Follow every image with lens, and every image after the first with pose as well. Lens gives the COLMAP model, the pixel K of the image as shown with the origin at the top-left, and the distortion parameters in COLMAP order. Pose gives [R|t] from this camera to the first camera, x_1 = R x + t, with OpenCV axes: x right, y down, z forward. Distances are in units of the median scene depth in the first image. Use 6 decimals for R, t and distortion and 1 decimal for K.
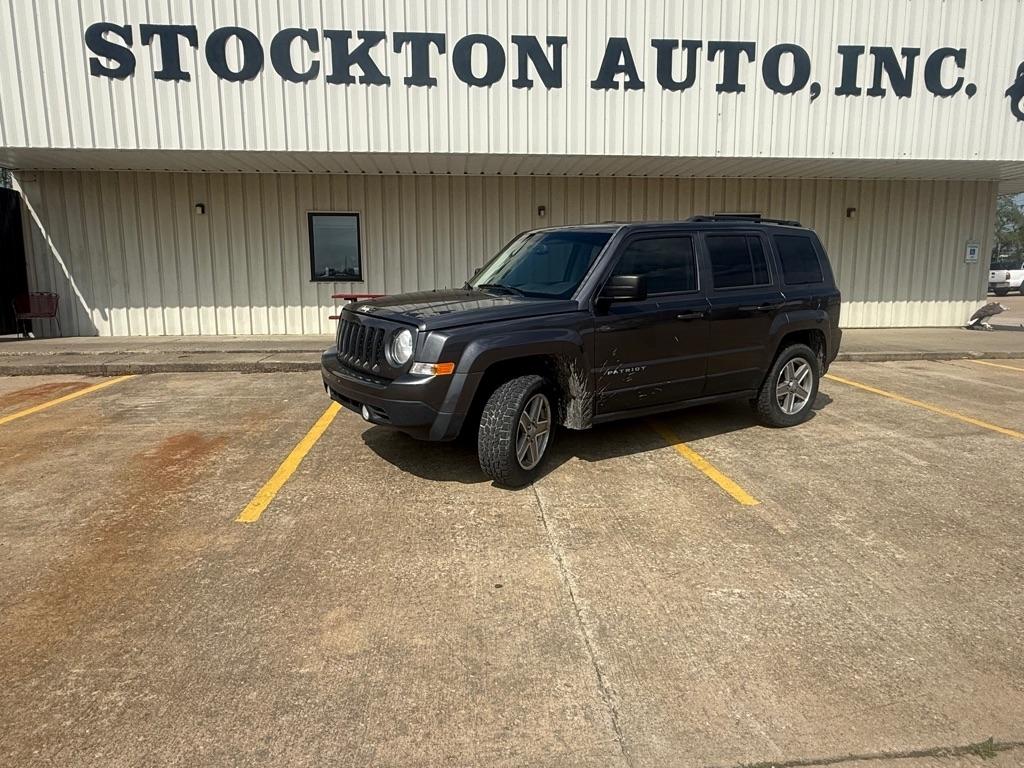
lens RADIAL K [[669.1, 0, 506.2], [0, 669.1, 380.7], [0, 0, 1]] dist [0.003869, 0.001712]
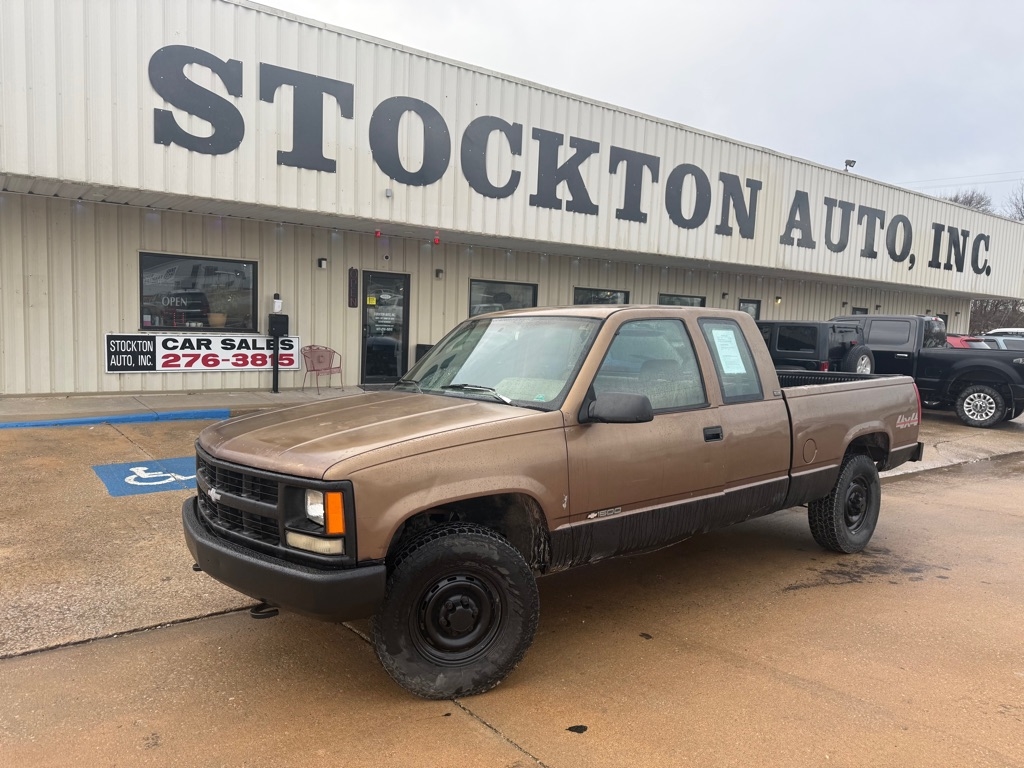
lens RADIAL K [[701.3, 0, 514.6], [0, 701.3, 384.5], [0, 0, 1]] dist [0.056608, -0.089462]
pose [[0.871891, -0.002533, 0.489694, -0.618625], [0.029842, 0.998403, -0.047968, -0.235496], [-0.488790, 0.056436, 0.870574, 0.414858]]
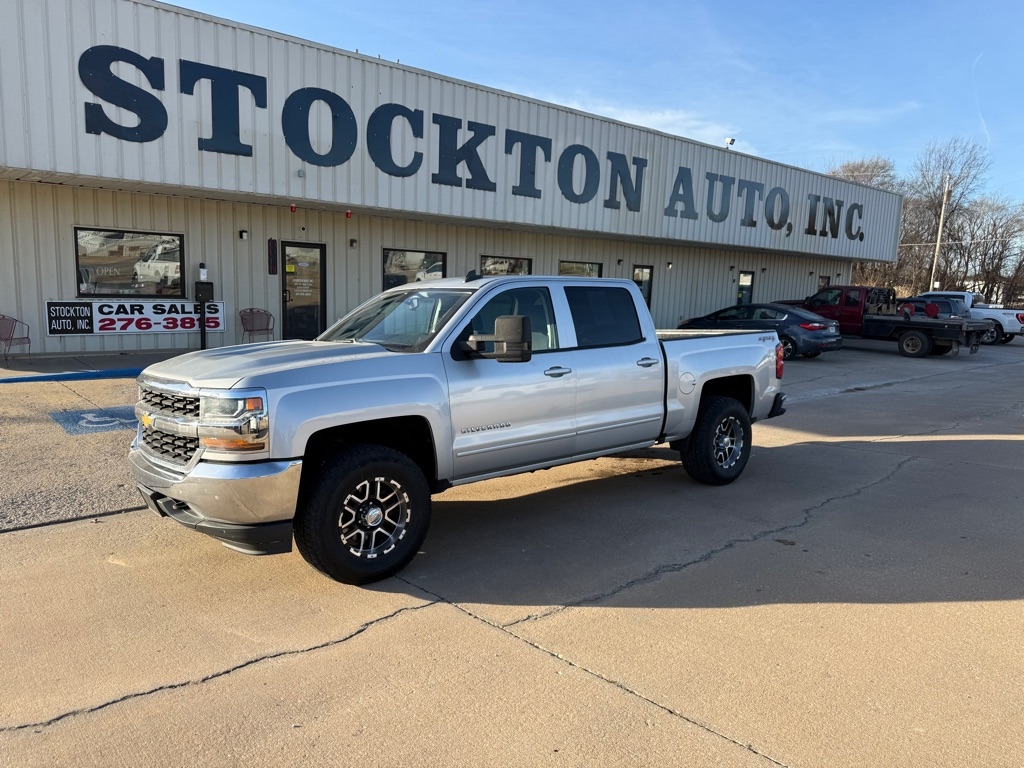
lens RADIAL K [[700.9, 0, 509.2], [0, 700.9, 384.2], [0, 0, 1]] dist [0.053113, -0.073523]
pose [[0.831744, -0.042663, 0.553518, -0.635705], [0.042483, 0.999010, 0.013163, -0.228977], [-0.553532, 0.012567, 0.832733, 0.307098]]
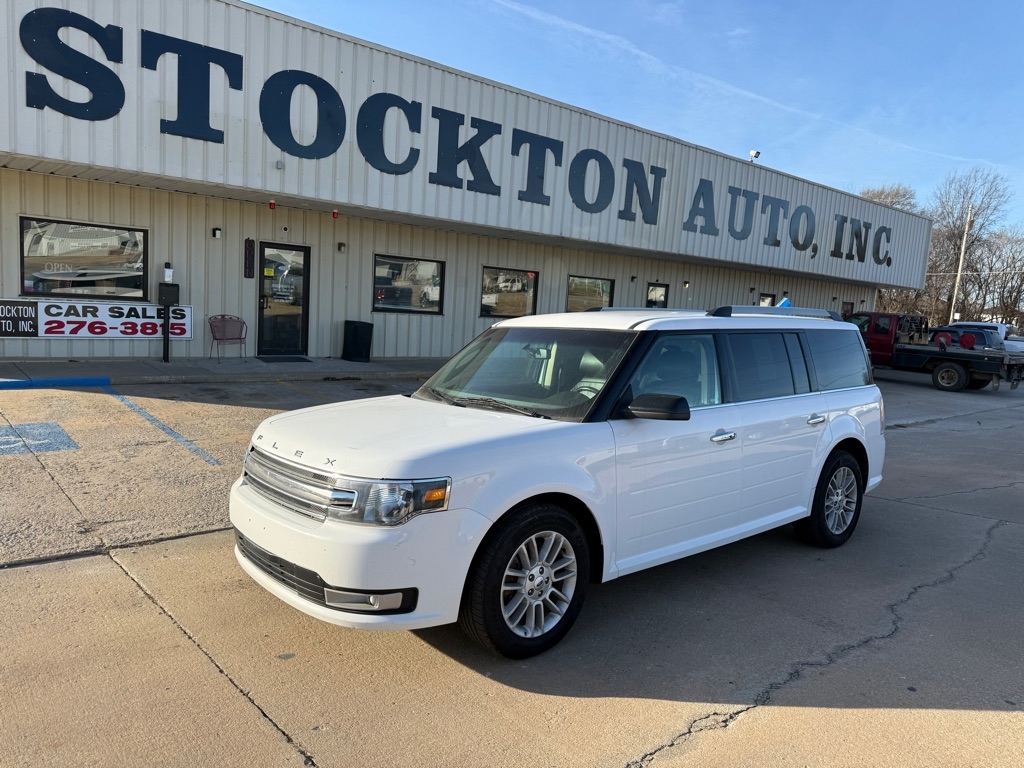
lens RADIAL K [[698.6, 0, 513.6], [0, 698.6, 384.1], [0, 0, 1]] dist [0.040970, -0.049731]
pose [[0.836366, -0.001869, 0.548168, -0.580602], [0.011453, 0.999836, -0.014064, -0.232398], [-0.548052, 0.018041, 0.836250, 0.370205]]
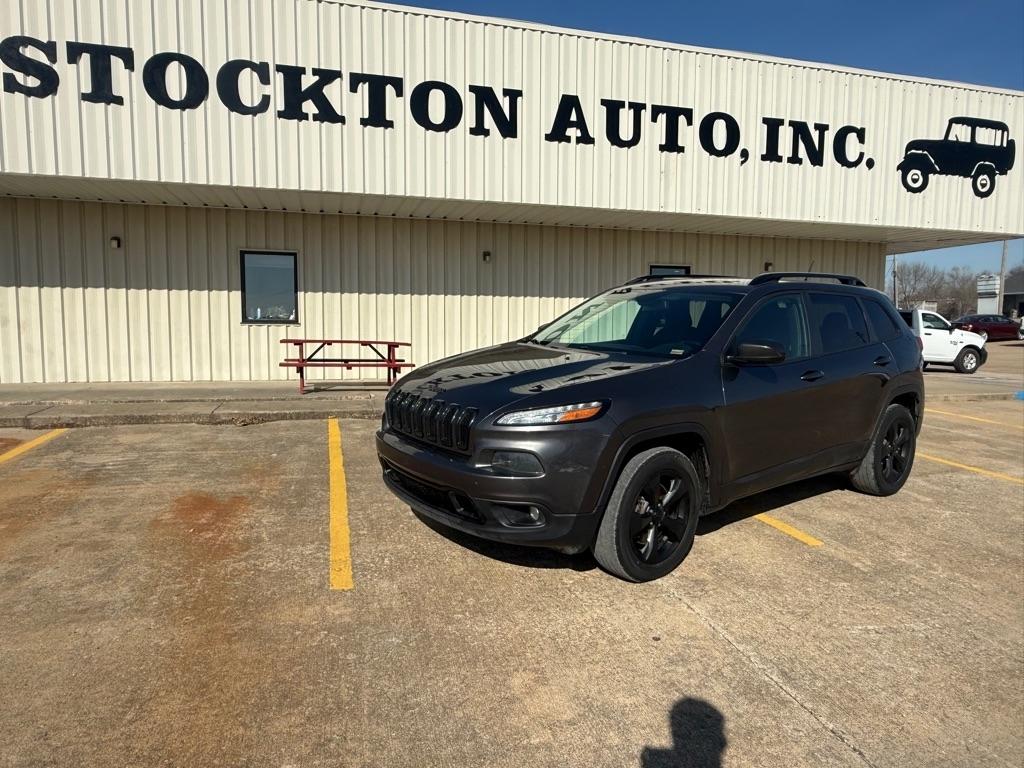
lens RADIAL K [[688.5, 0, 517.8], [0, 688.5, 379.2], [0, 0, 1]] dist [0.000924, 0.003811]
pose [[0.982333, -0.001592, 0.187134, -0.116137], [0.014021, 0.997780, -0.065111, -0.004862], [-0.186615, 0.066584, 0.980174, 0.000442]]
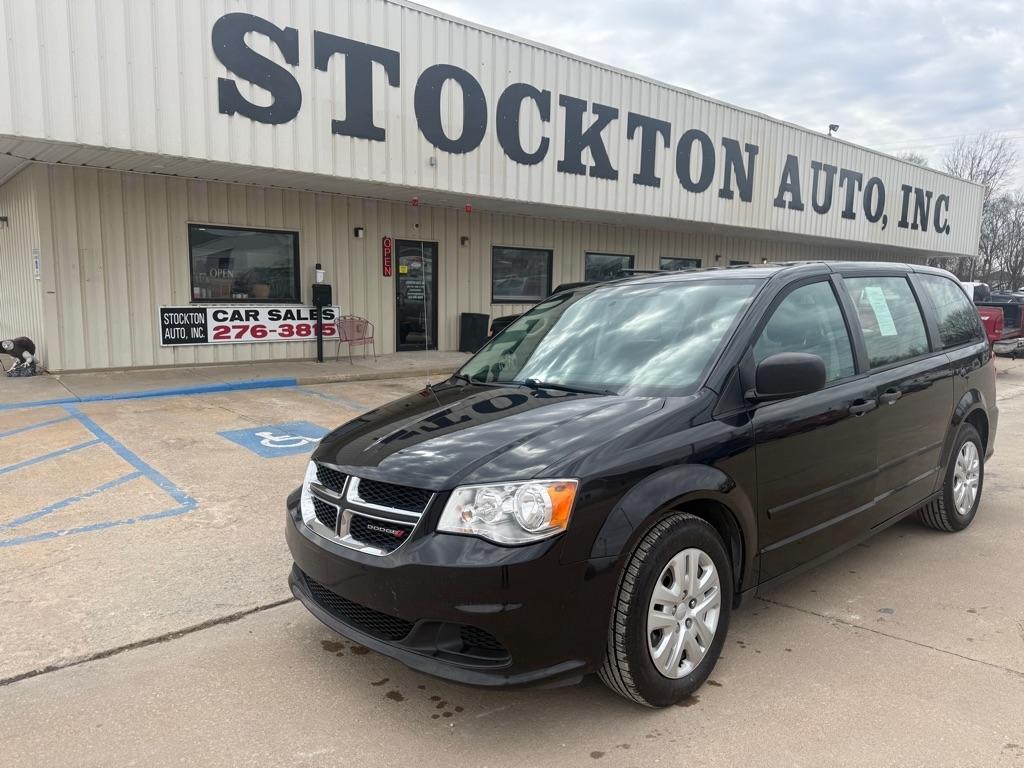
lens RADIAL K [[703.6, 0, 509.0], [0, 703.6, 384.9], [0, 0, 1]] dist [0.063009, -0.103487]
pose [[0.830938, -0.052816, 0.553853, -0.713028], [0.063893, 0.997957, -0.000692, -0.232534], [-0.552684, 0.035962, 0.832614, 0.441810]]
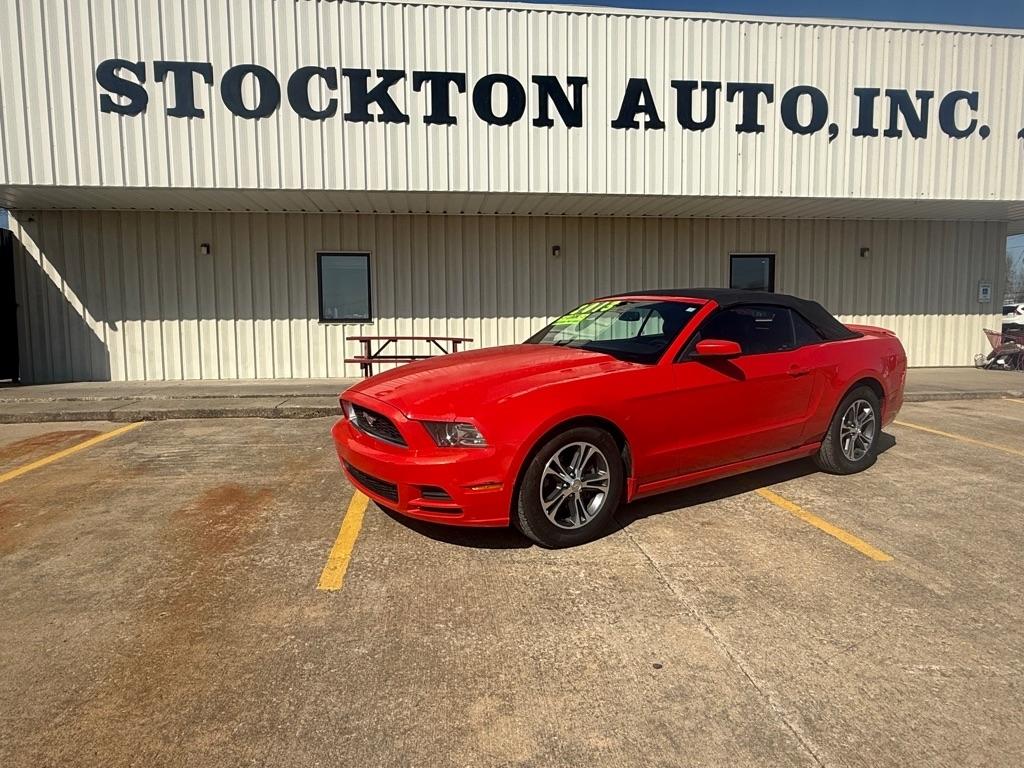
lens RADIAL K [[675.2, 0, 505.0], [0, 675.2, 379.7], [0, 0, 1]] dist [0.002350, 0.002680]
pose [[0.999552, -0.006344, 0.029263, -0.065041], [0.008263, 0.997790, -0.065935, -0.000738], [-0.028780, 0.066147, 0.997395, 0.034857]]
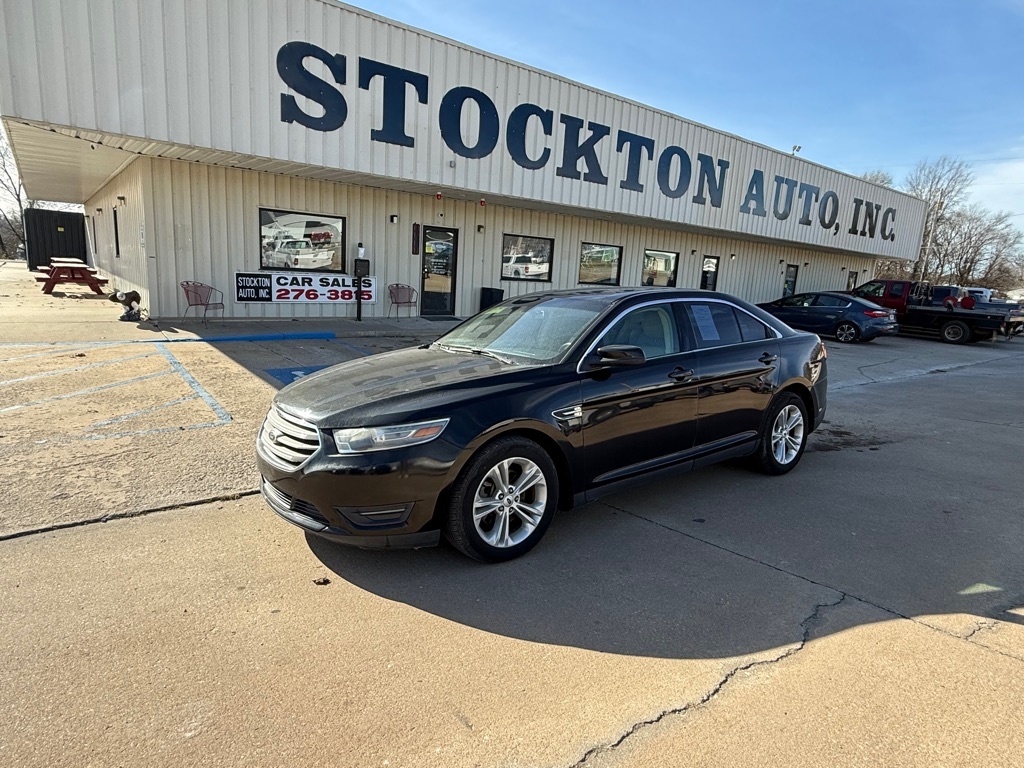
lens RADIAL K [[574.4, 0, 509.6], [0, 574.4, 376.7], [0, 0, 1]] dist [-0.006341, -0.000500]
pose [[0.857860, -0.034974, 0.512692, -0.691670], [0.012496, 0.998806, 0.047227, -0.229284], [-0.513732, -0.034107, 0.857273, 0.408769]]
